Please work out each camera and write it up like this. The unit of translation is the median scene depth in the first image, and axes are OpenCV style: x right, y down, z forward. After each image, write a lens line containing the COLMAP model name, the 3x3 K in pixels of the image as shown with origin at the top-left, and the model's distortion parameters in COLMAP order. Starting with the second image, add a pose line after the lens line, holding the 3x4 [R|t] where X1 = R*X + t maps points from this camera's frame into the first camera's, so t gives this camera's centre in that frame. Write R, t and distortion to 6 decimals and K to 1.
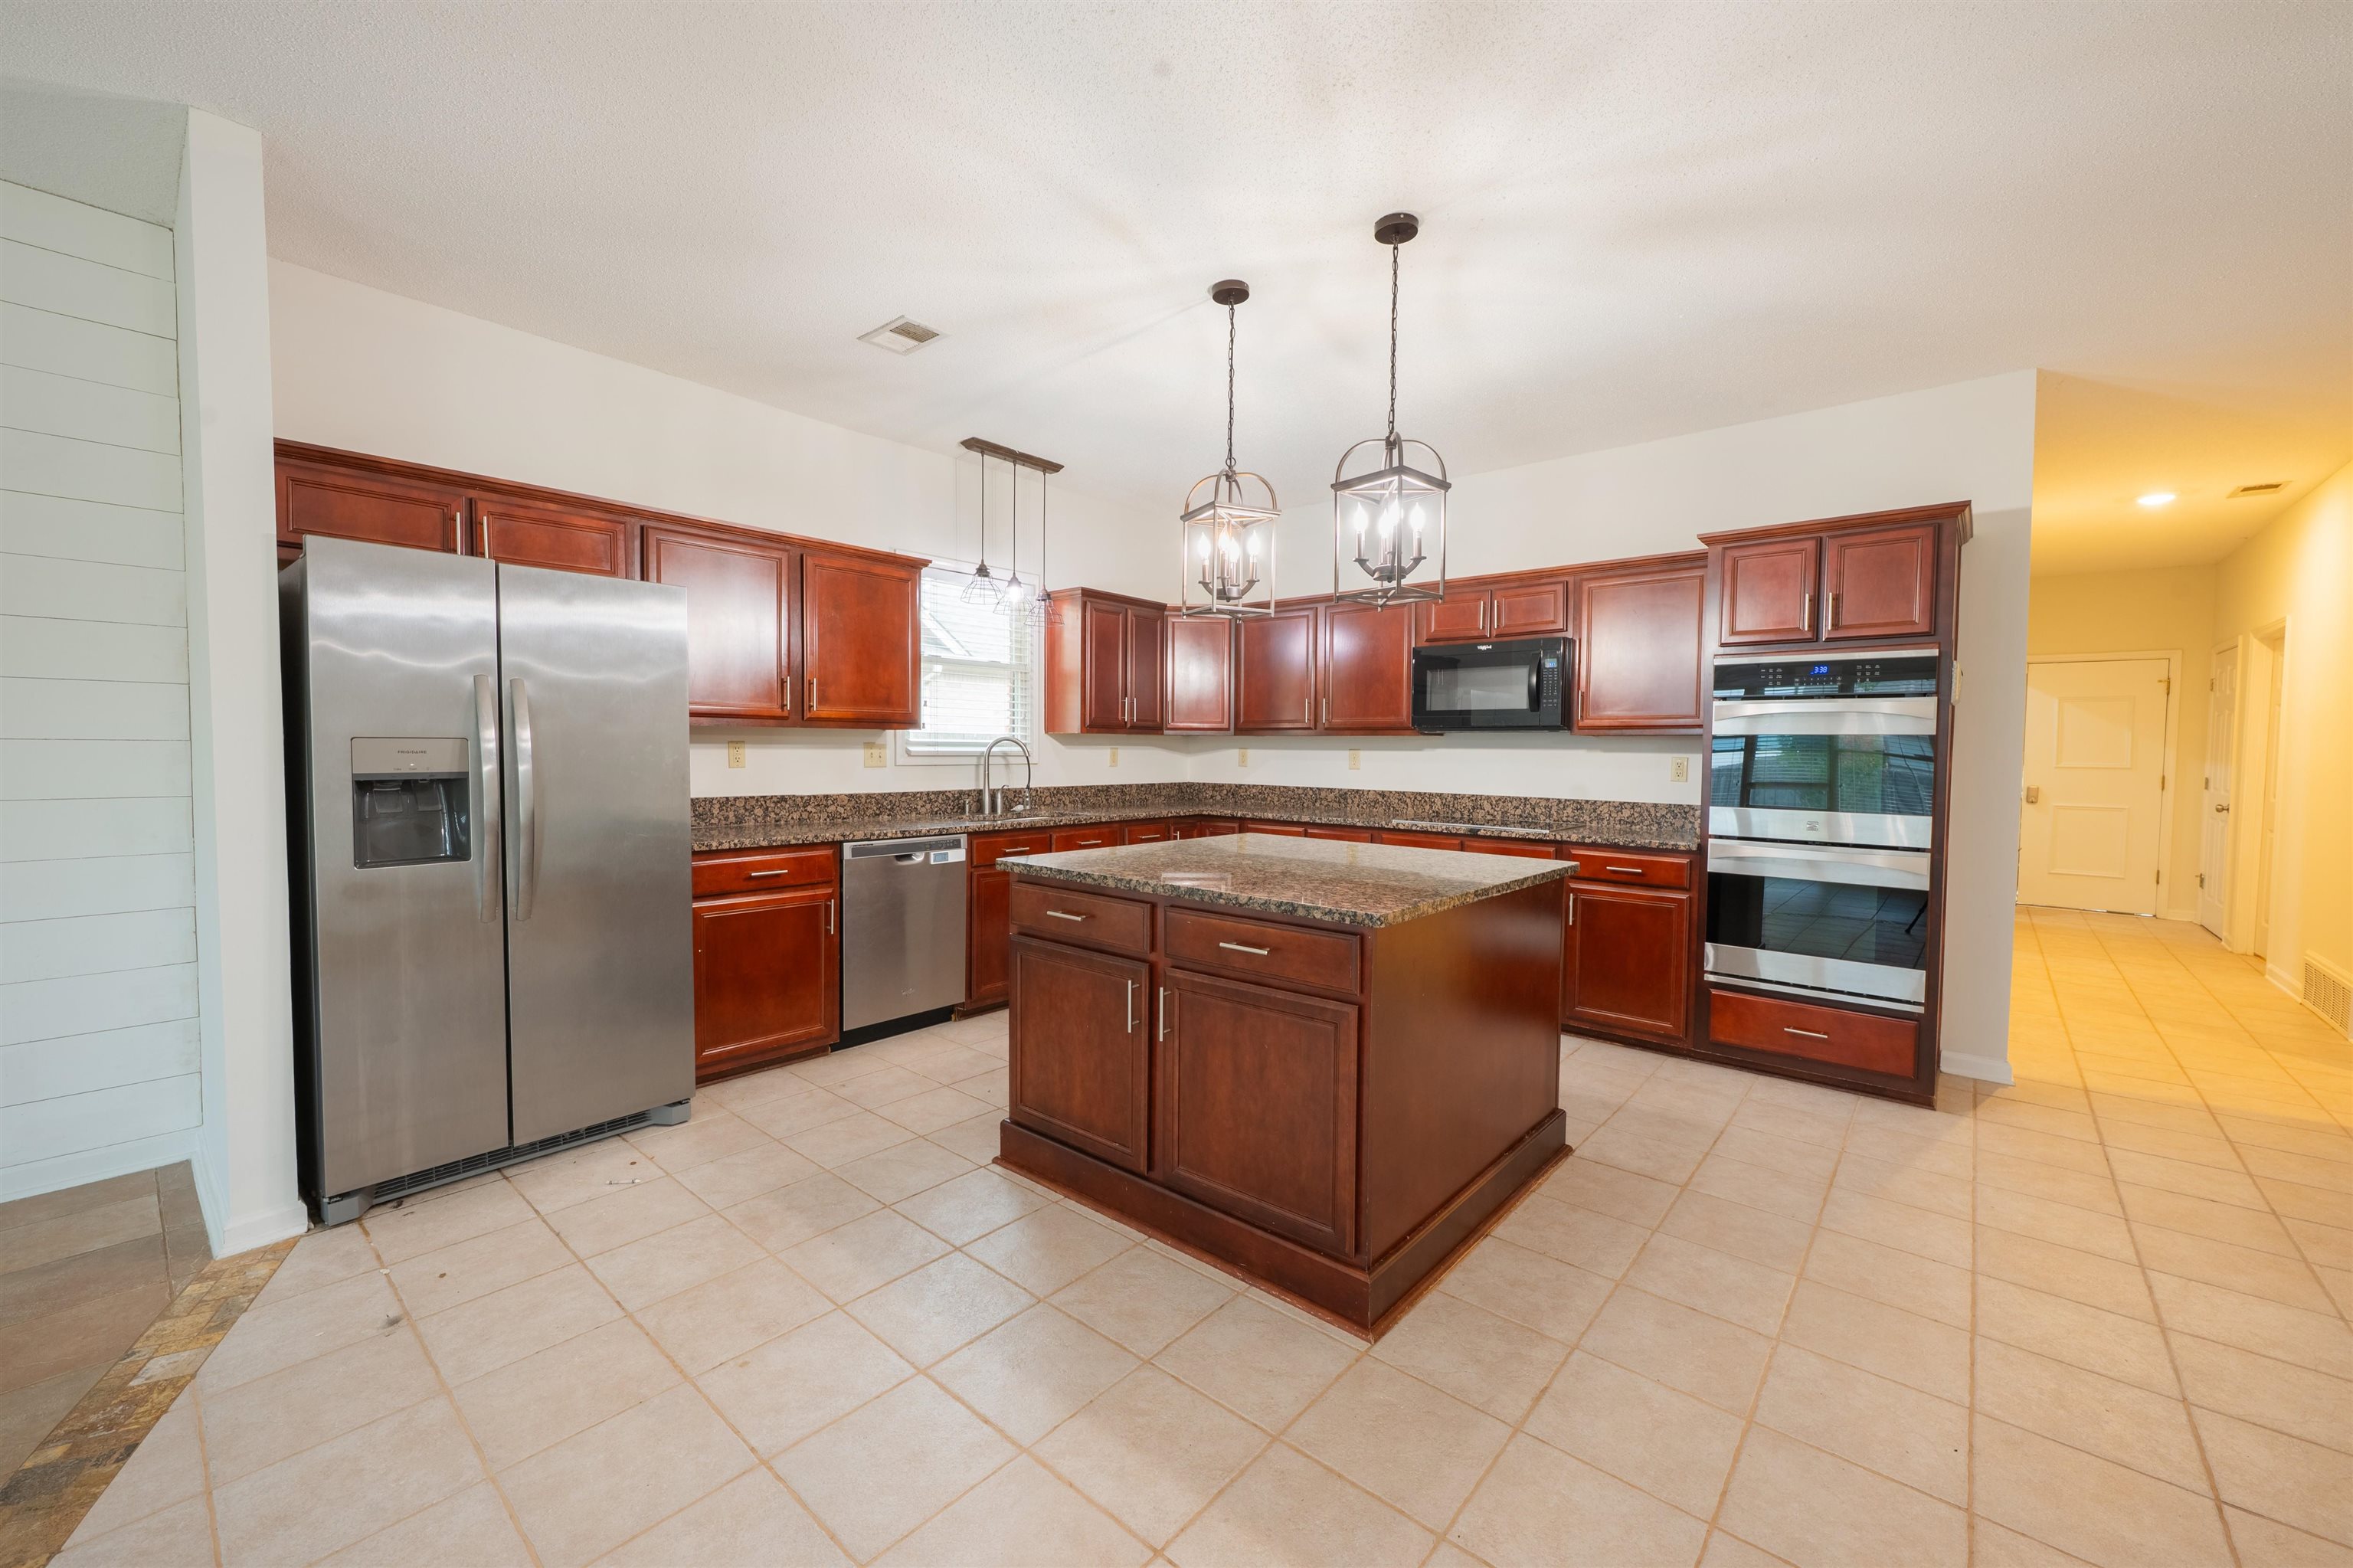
lens RADIAL K [[927.1, 0, 1175.7], [0, 927.1, 779.5], [0, 0, 1]] dist [-0.001452, 0.000247]
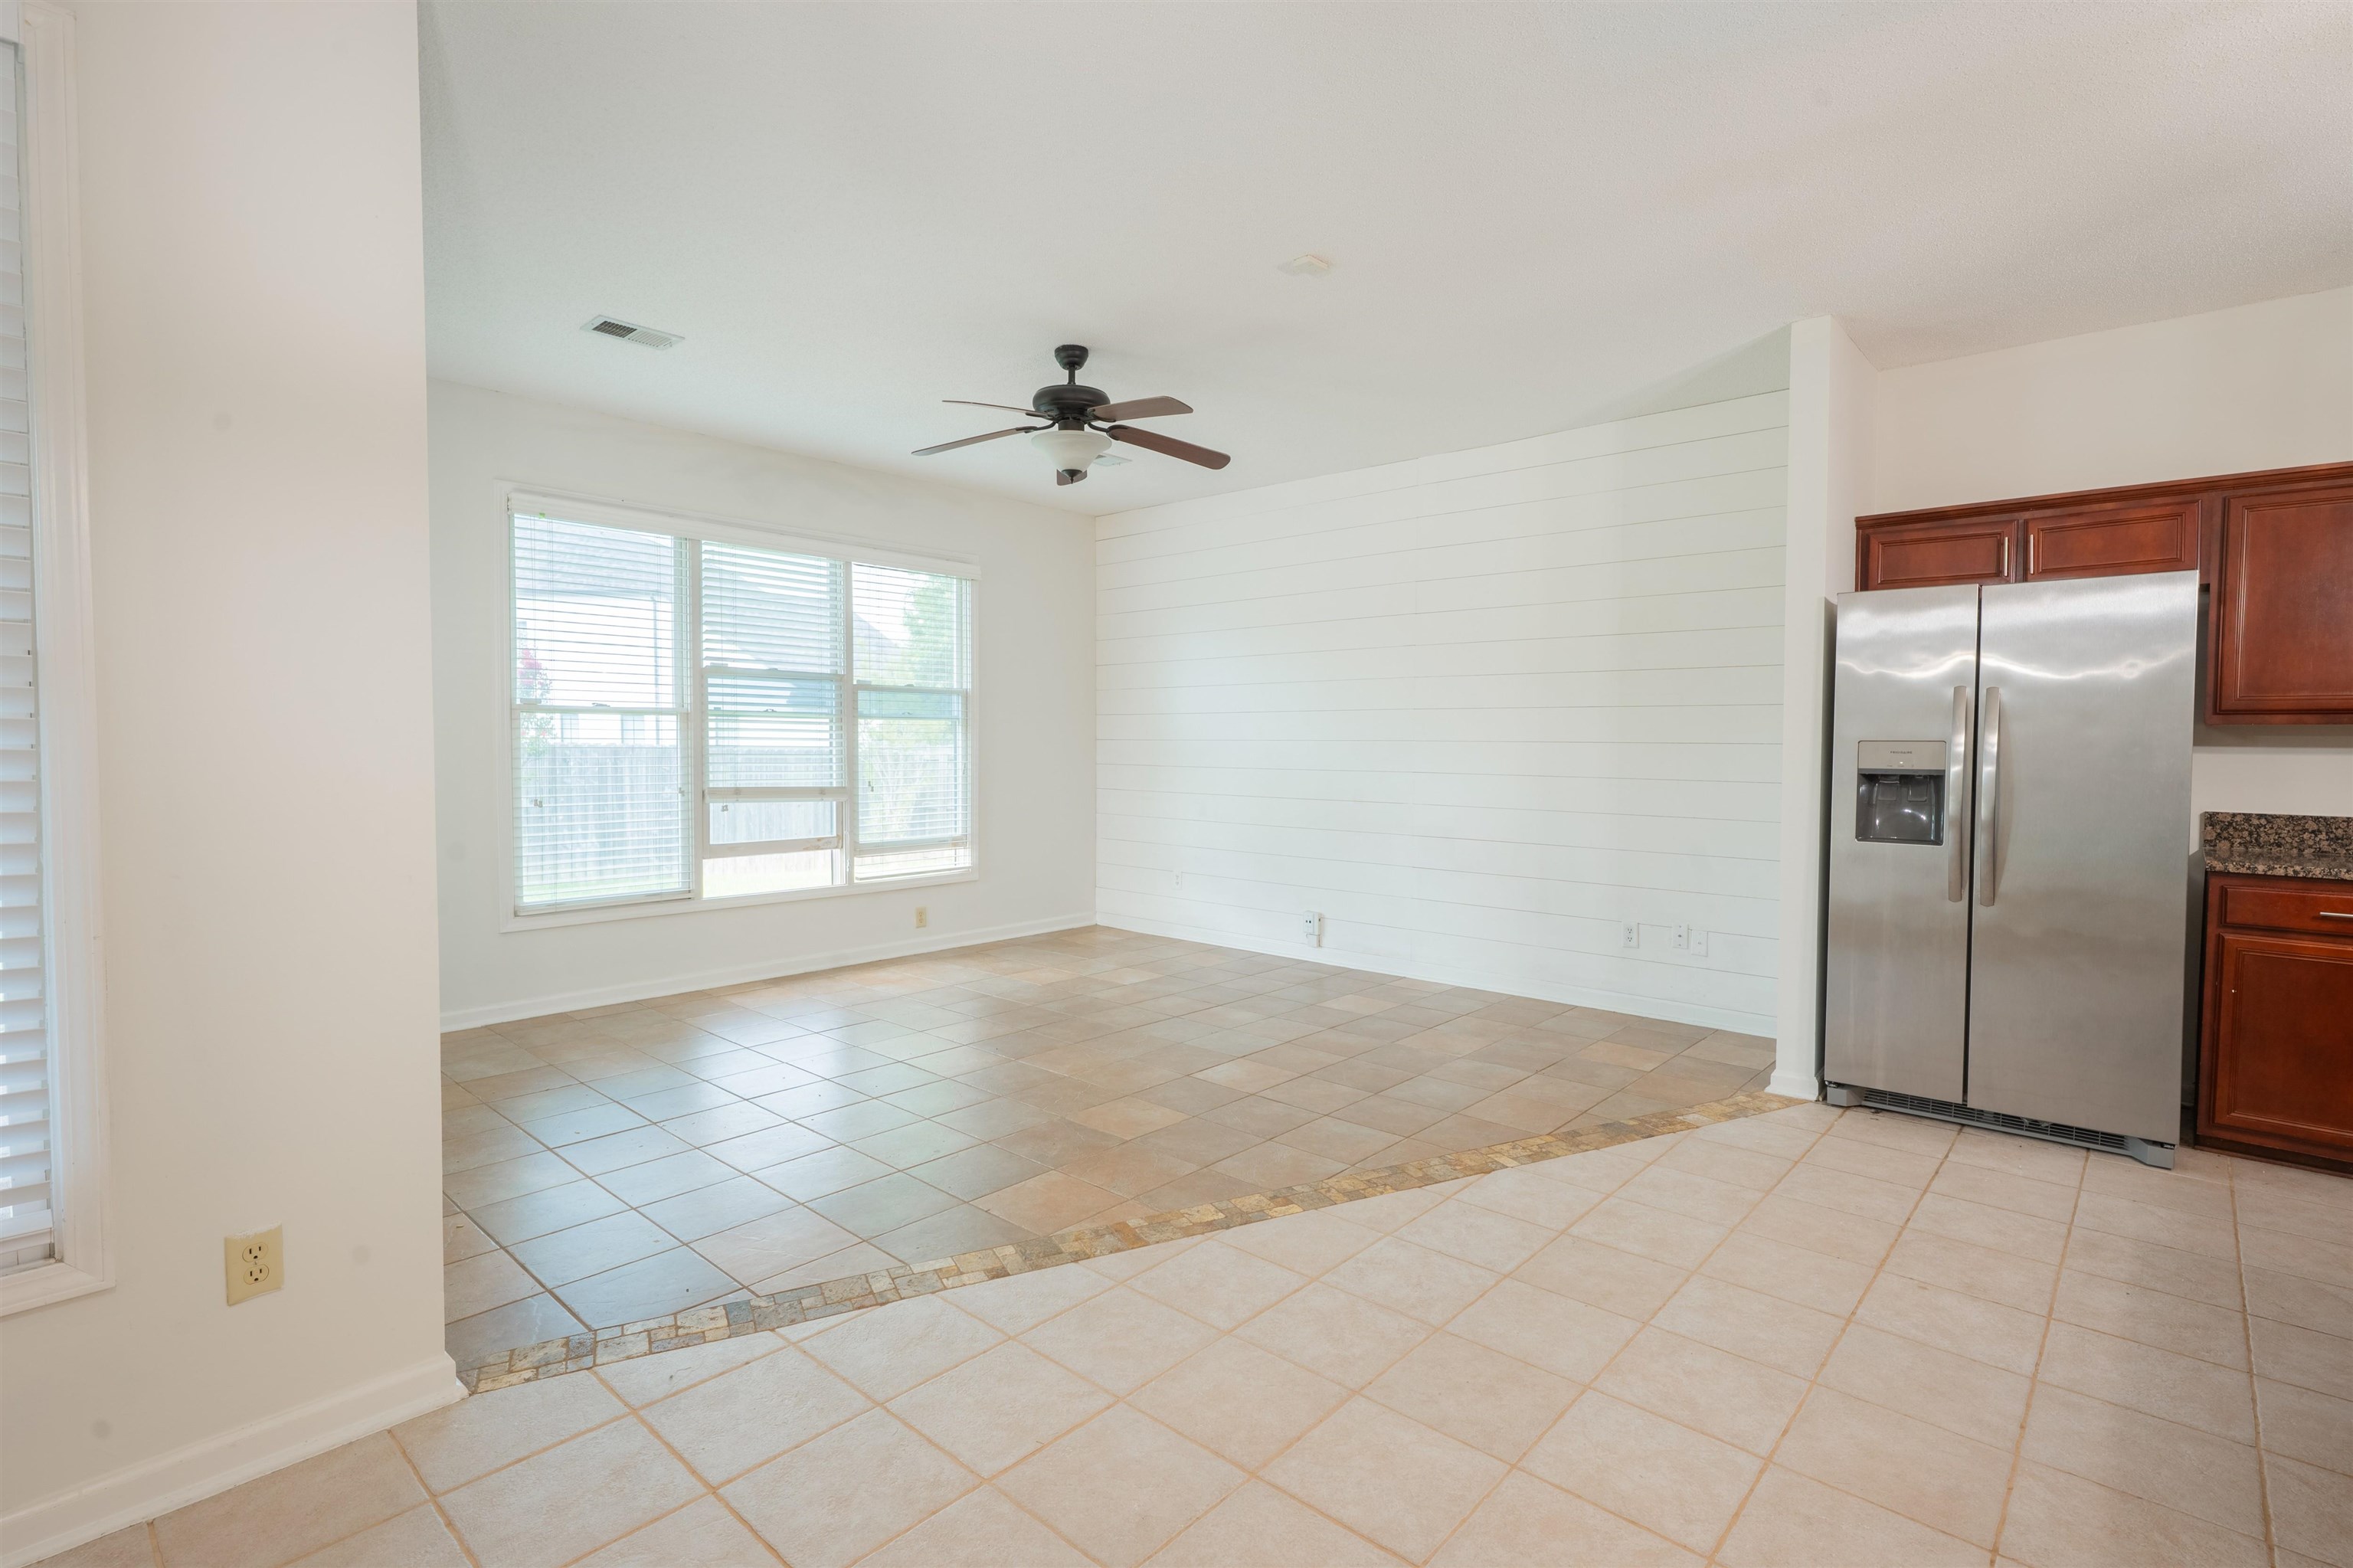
lens RADIAL K [[1123.3, 0, 1176.0], [0, 1123.3, 785.5], [0, 0, 1]] dist [0.000744, 0.000124]
pose [[-0.024005, 0.034560, -0.999114, 0.686513], [-0.044781, 0.998362, 0.035610, 0.003915], [0.998708, 0.045596, -0.022418, 0.063325]]
